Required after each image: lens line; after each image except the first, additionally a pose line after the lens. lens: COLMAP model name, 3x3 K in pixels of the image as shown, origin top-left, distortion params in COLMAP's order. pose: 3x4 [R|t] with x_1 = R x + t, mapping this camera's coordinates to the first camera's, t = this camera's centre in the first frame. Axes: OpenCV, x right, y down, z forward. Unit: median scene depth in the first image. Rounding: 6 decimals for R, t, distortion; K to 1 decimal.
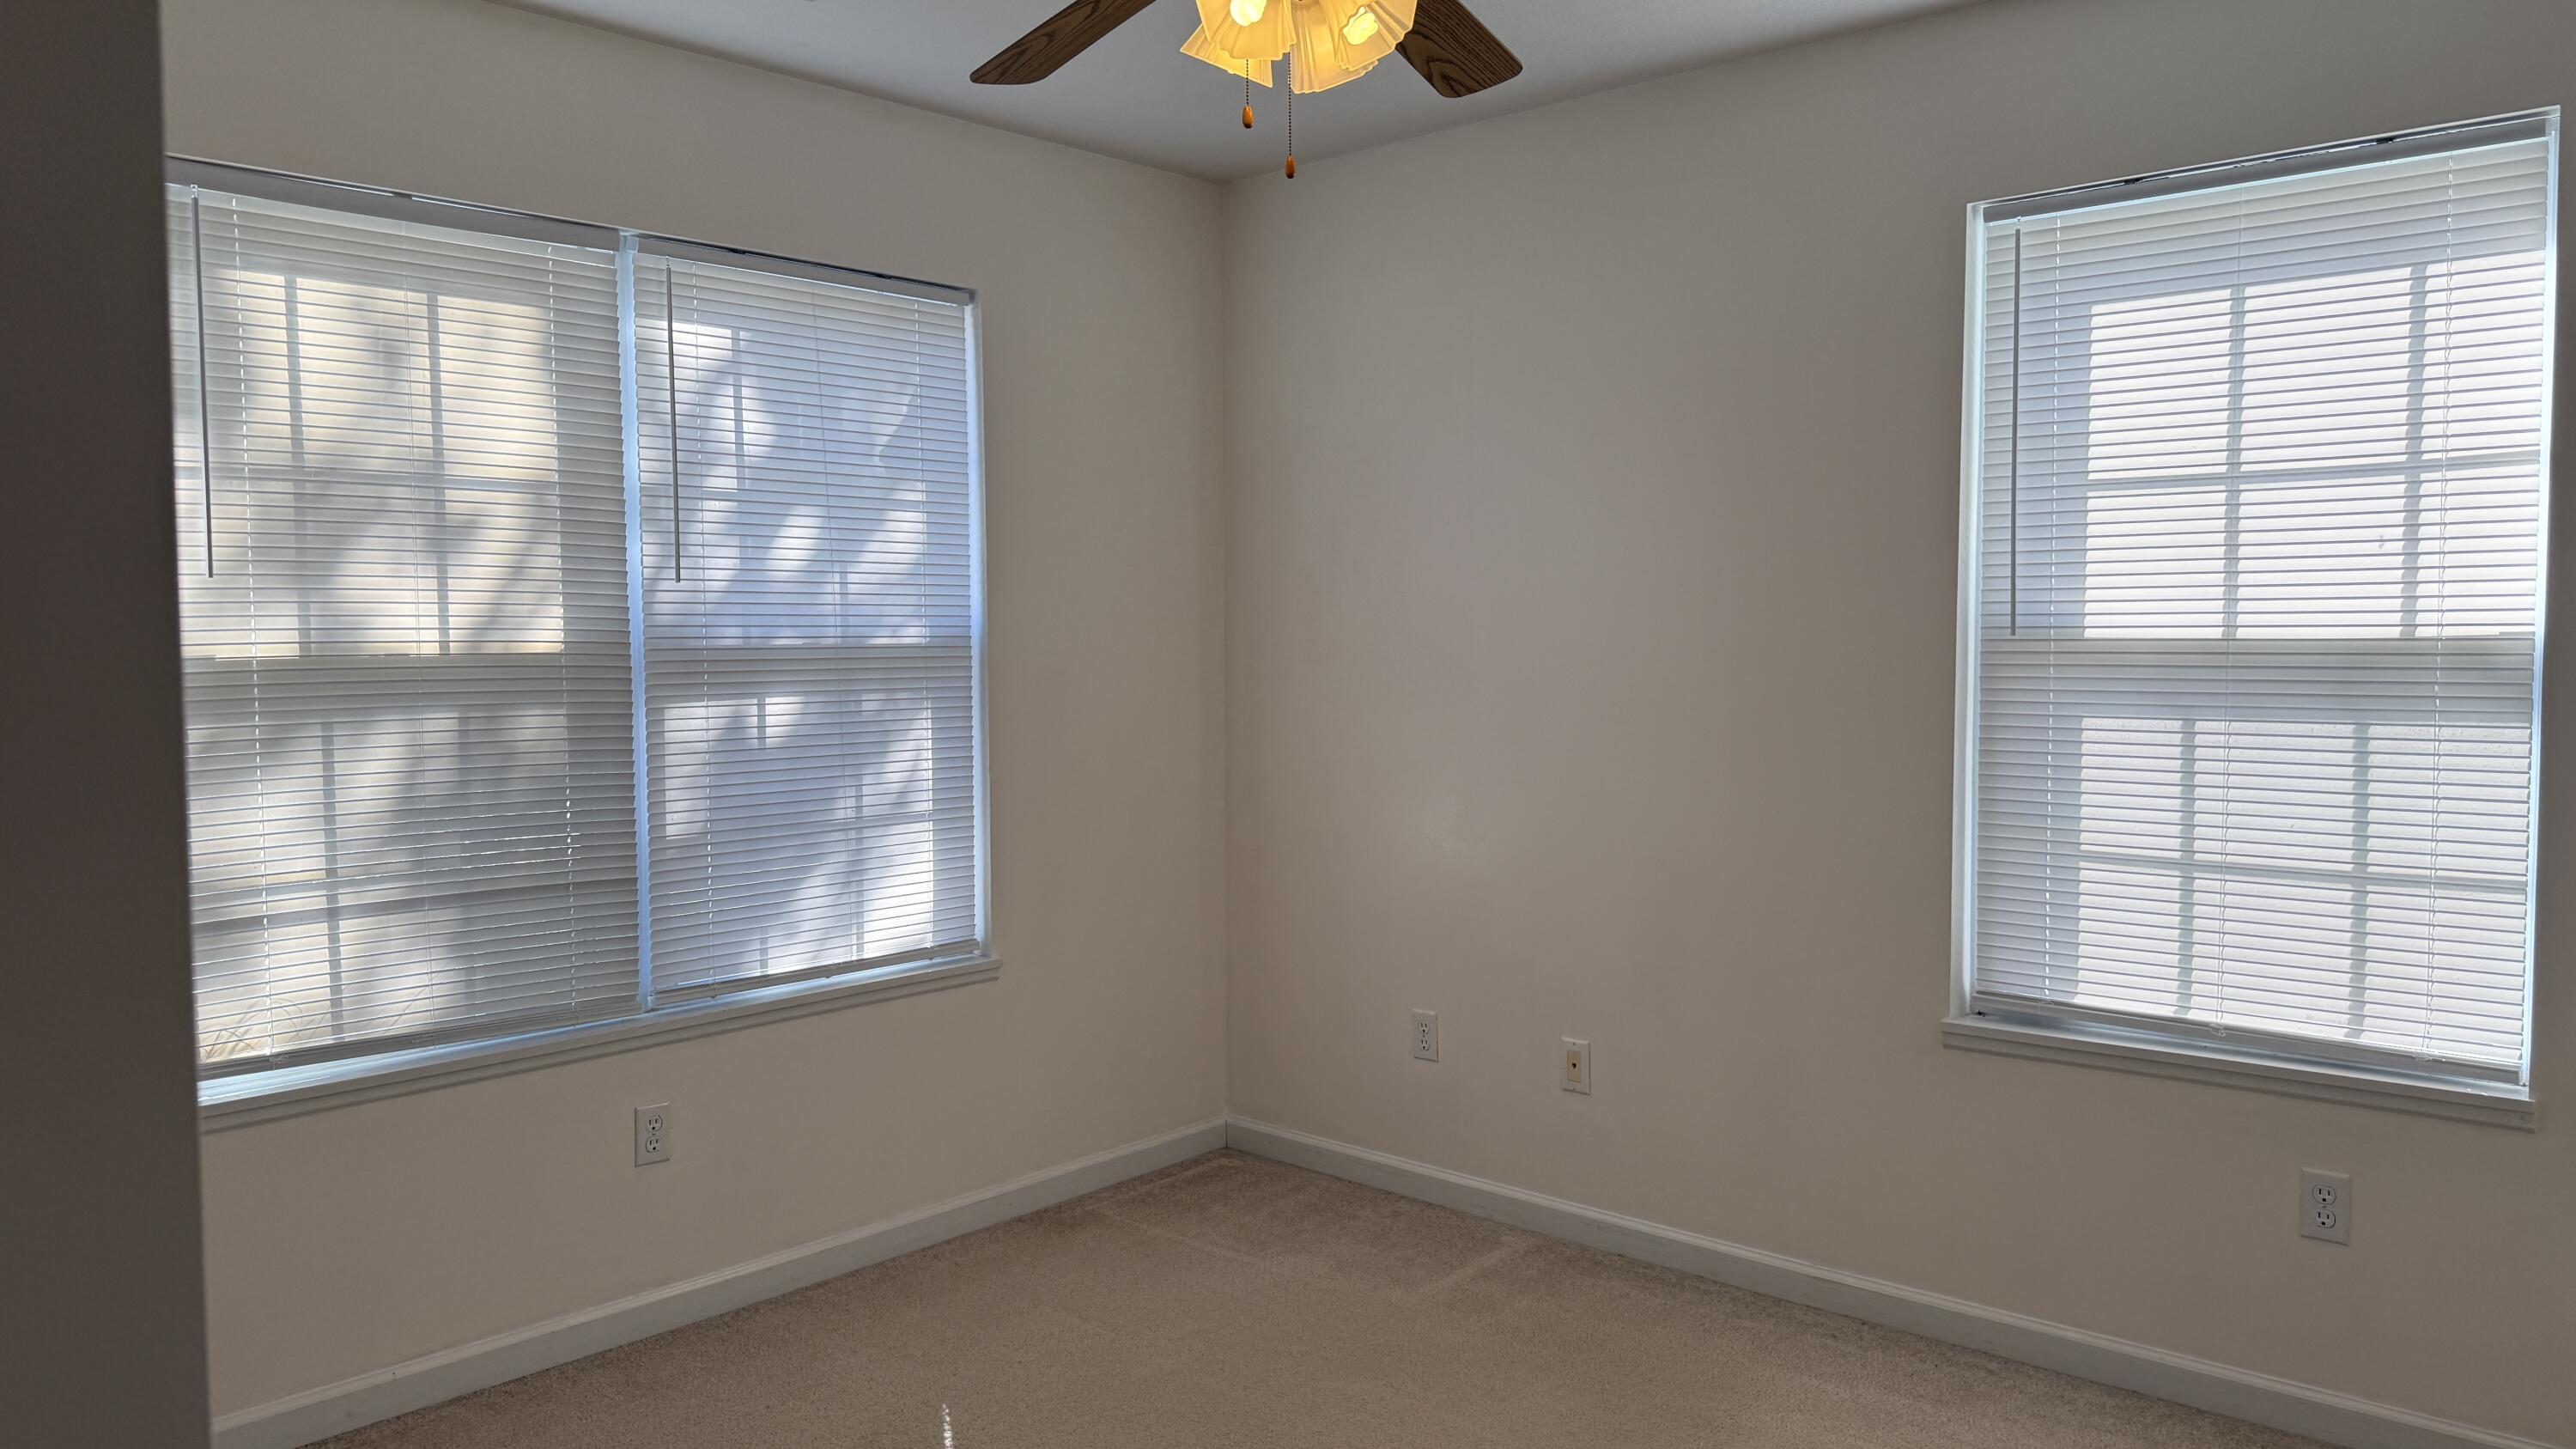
lens RADIAL K [[1821.5, 0, 1282.5], [0, 1821.5, 737.5], [0, 0, 1]] dist [0.067967, -0.185023]
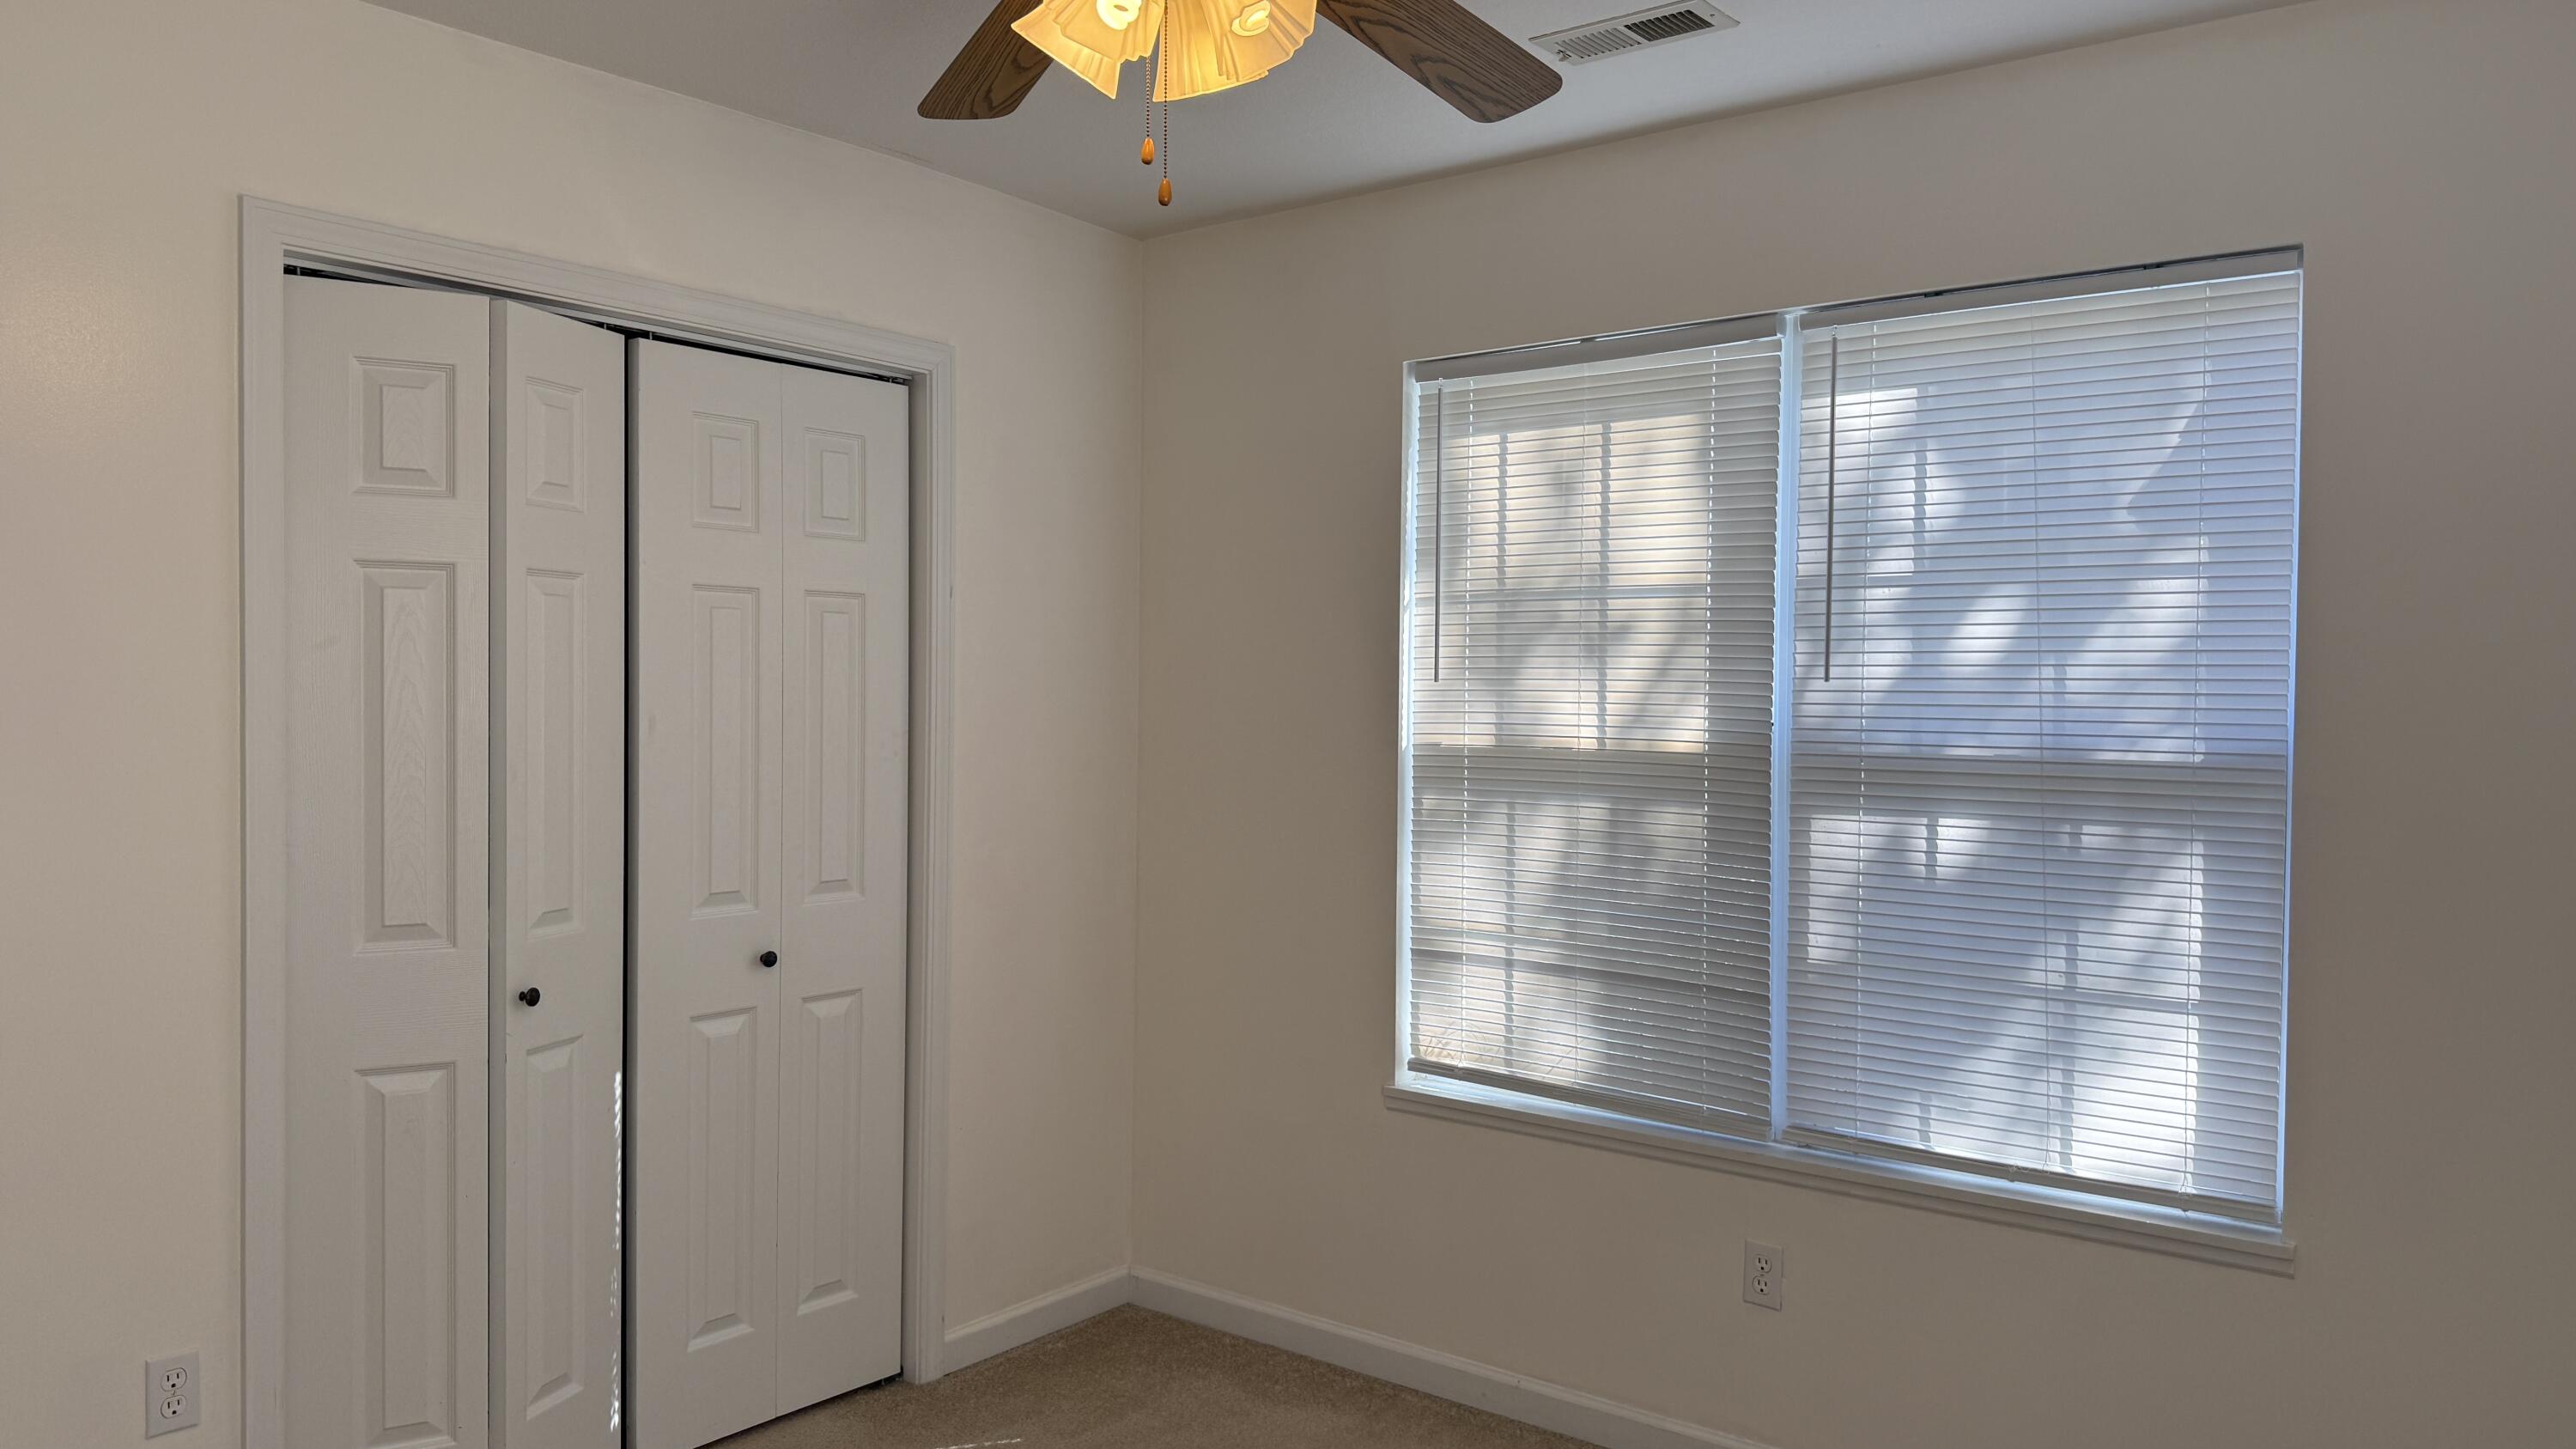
lens RADIAL K [[1821.5, 0, 1282.5], [0, 1821.5, 737.5], [0, 0, 1]] dist [0.067967, -0.185023]
pose [[0.020262, 0.025409, -0.999472, 0.578018], [-0.074482, 0.996938, 0.023834, -0.059294], [0.997017, 0.073959, 0.022092, 0.722238]]
